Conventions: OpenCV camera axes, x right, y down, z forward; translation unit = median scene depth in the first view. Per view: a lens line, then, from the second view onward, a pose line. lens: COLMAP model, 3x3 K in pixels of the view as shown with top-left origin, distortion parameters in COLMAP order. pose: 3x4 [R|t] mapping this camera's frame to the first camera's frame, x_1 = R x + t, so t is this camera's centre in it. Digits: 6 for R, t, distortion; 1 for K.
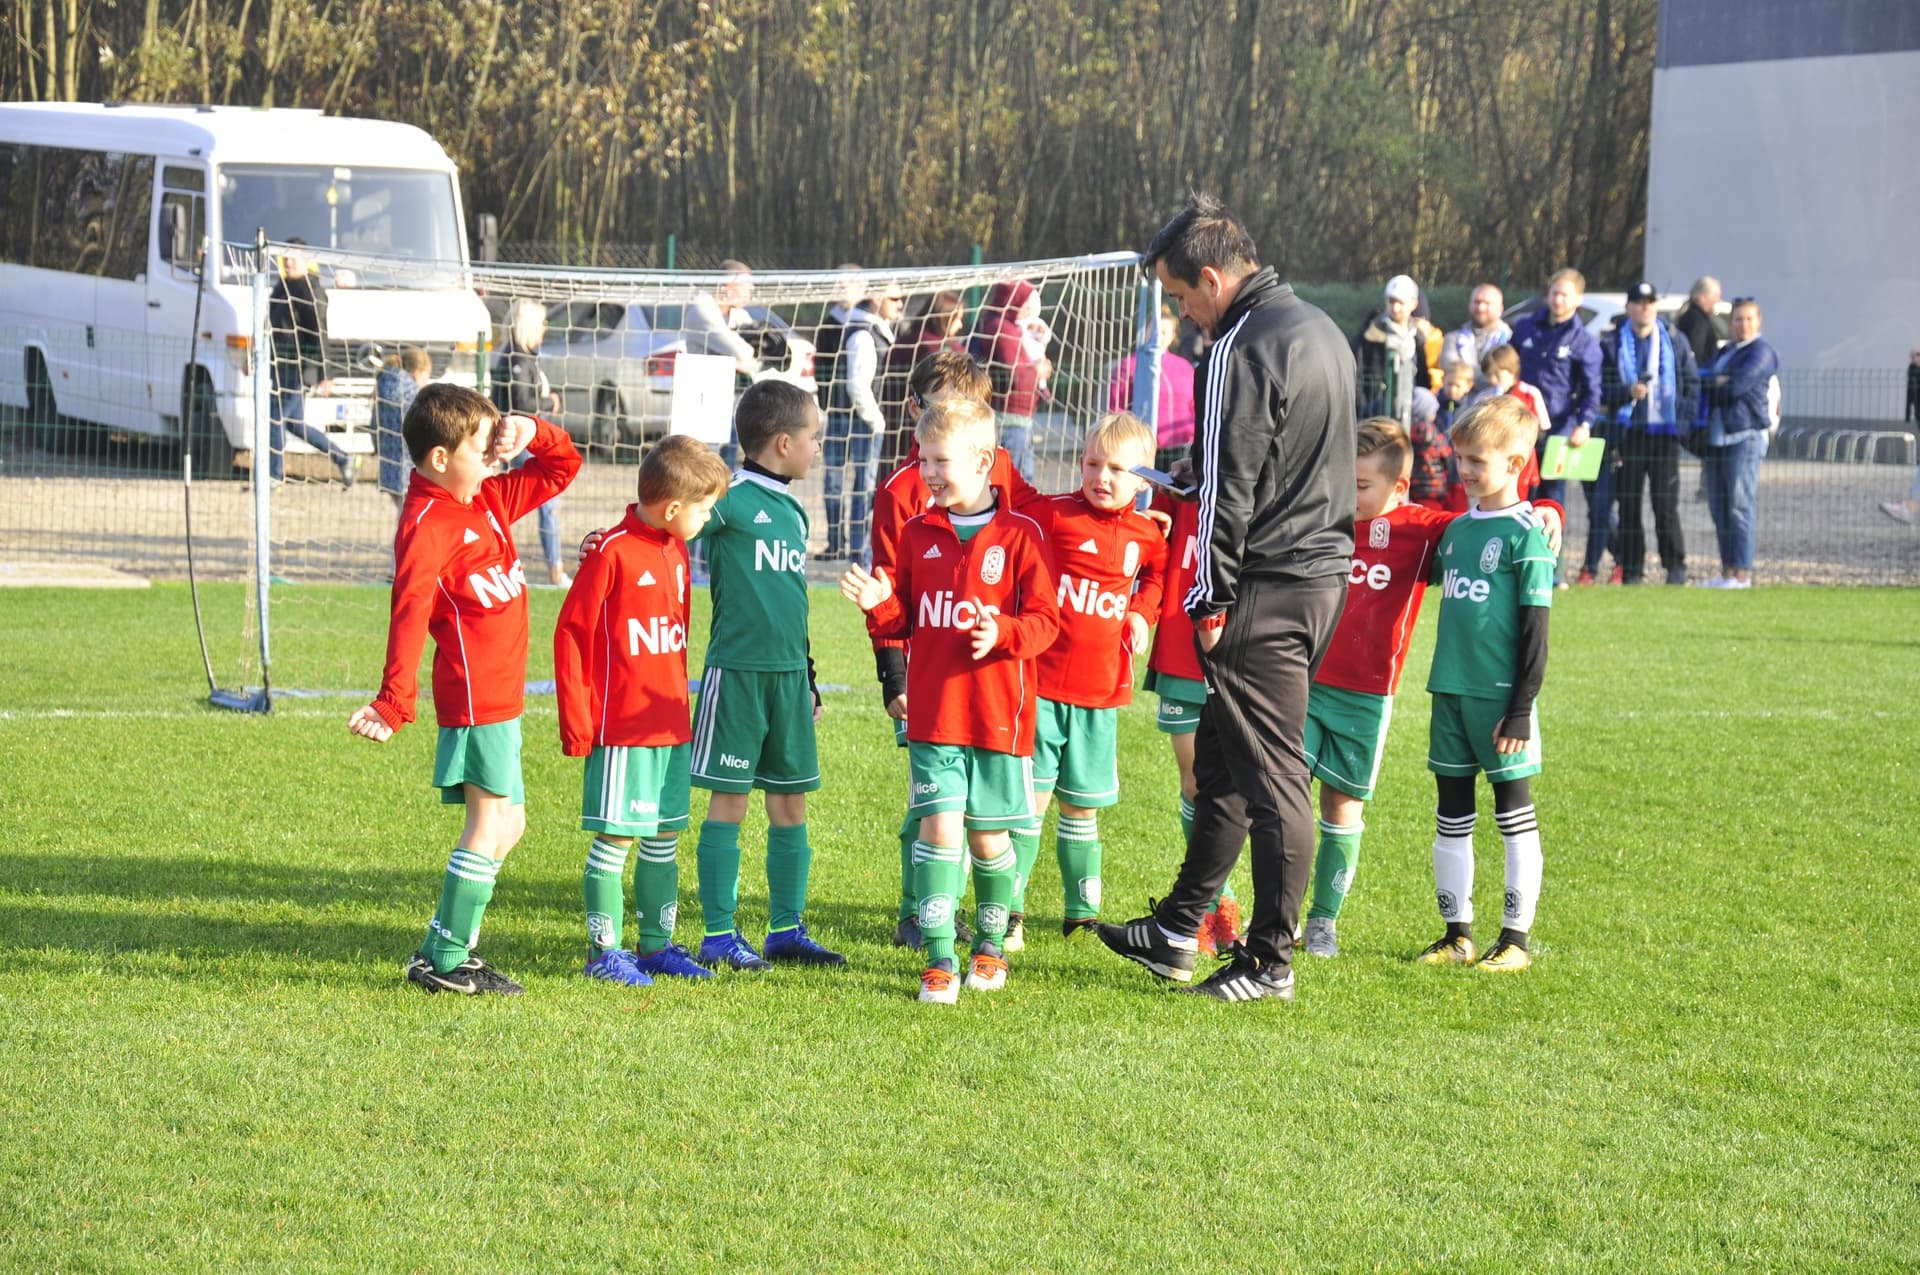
lens RADIAL K [[5880.3, 0, 862.3], [0, 5880.3, 650.2], [0, 0, 1]] dist [1.004759, 0.000000]
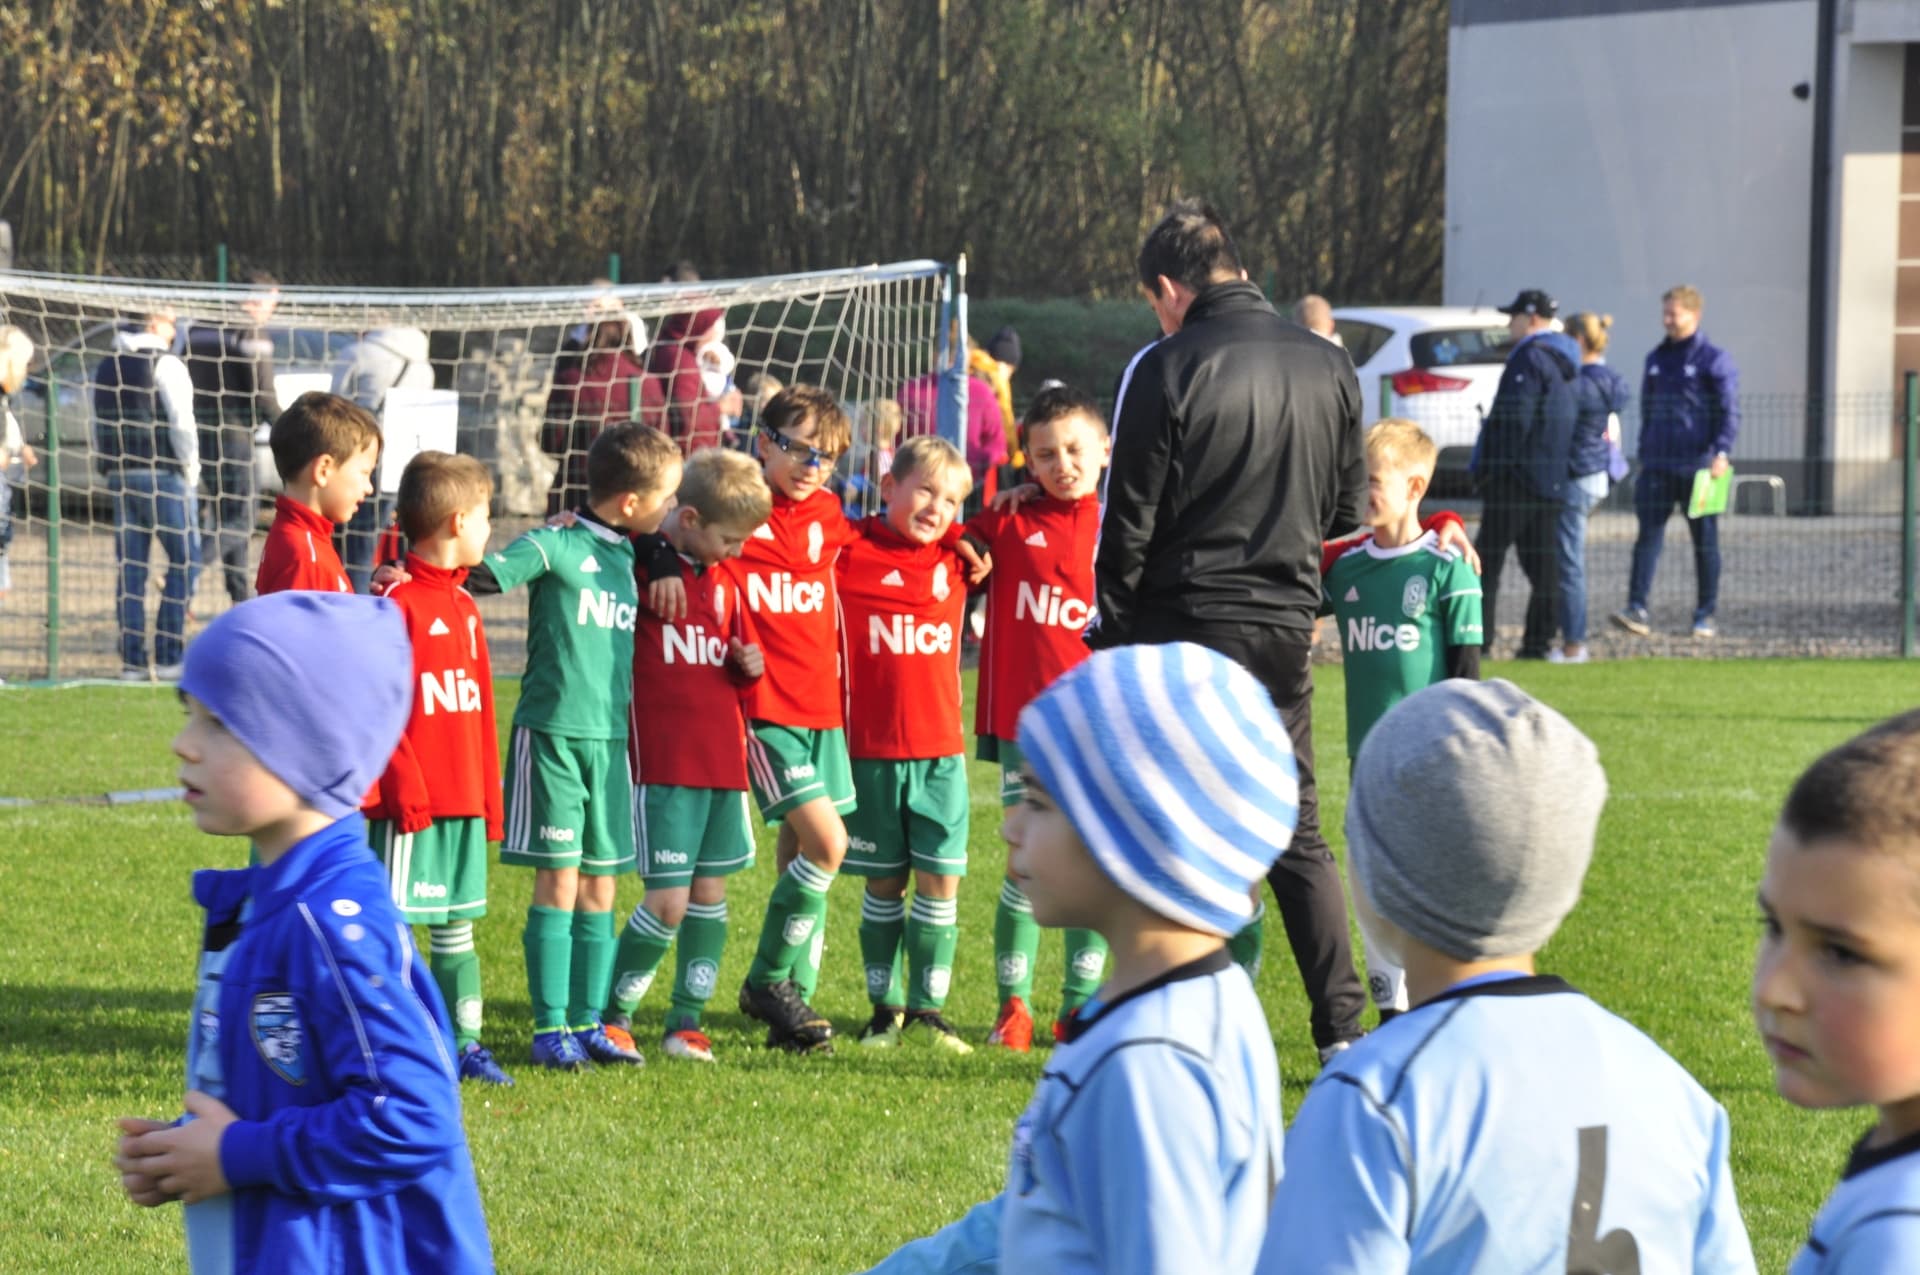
lens RADIAL K [[5880.3, 0, 1051.5], [0, 5880.3, 567.6], [0, 0, 1]] dist [1.004759, 0.000000]
pose [[0.999739, -0.019720, 0.011577, 0.068342], [0.019850, 0.999740, -0.011236, -0.017006], [-0.011352, 0.011463, 0.999870, 0.214574]]
